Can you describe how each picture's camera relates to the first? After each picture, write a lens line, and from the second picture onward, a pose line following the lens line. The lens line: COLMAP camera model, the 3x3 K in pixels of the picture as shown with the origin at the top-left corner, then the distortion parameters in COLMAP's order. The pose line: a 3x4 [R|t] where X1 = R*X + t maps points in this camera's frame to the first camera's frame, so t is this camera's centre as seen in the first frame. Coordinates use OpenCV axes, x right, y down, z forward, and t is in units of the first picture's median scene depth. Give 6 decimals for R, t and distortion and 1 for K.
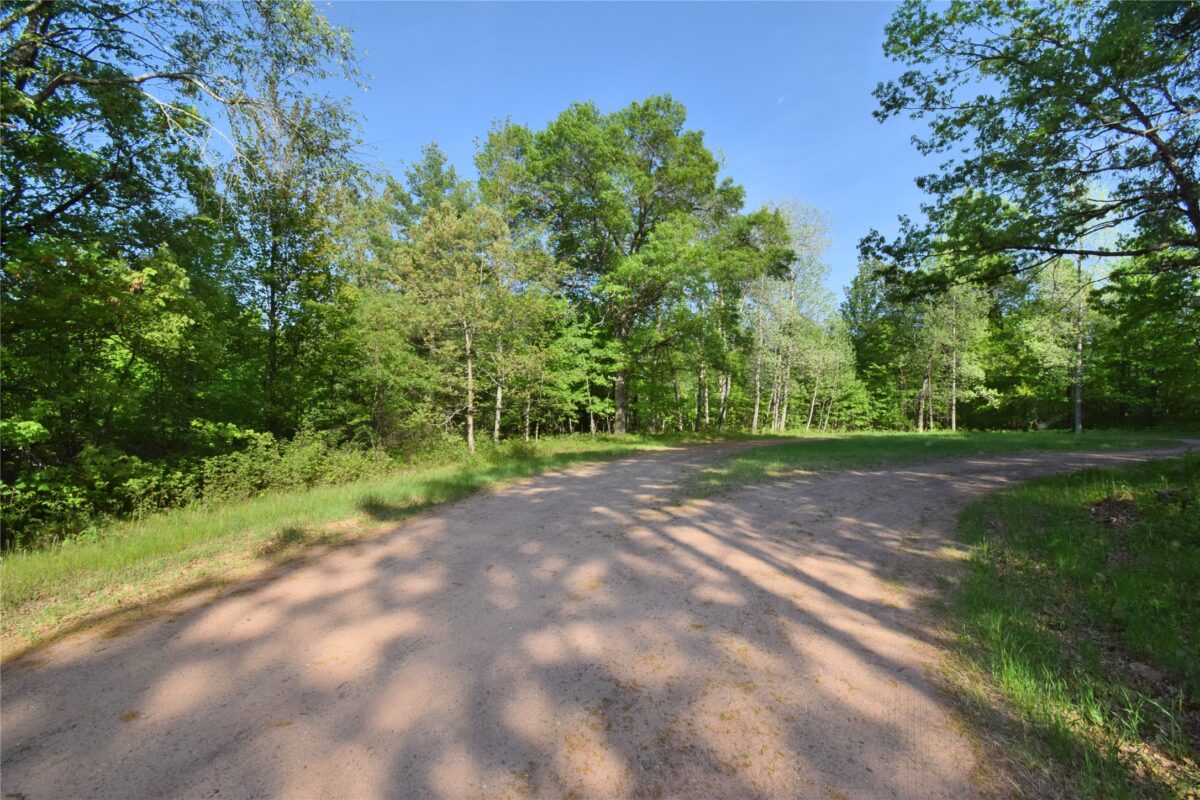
lens RADIAL K [[516.1, 0, 602.9], [0, 516.1, 404.4], [0, 0, 1]] dist [-0.014571, -0.009375]
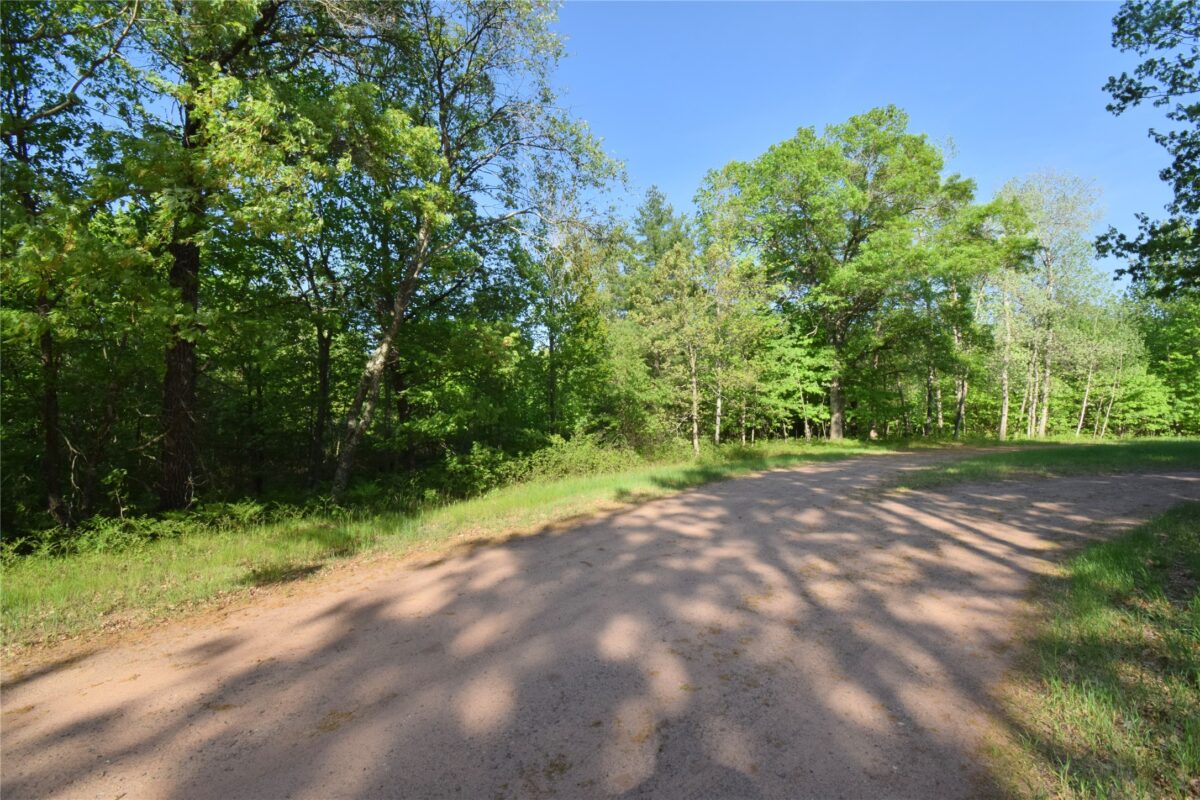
lens RADIAL K [[516.1, 0, 590.2], [0, 516.1, 413.4], [0, 0, 1]] dist [-0.014571, -0.009375]
pose [[0.913162, -0.014658, -0.407332, 0.005791], [0.017304, 0.999846, 0.002815, -0.006457], [0.407228, -0.009619, 0.913276, -0.177326]]
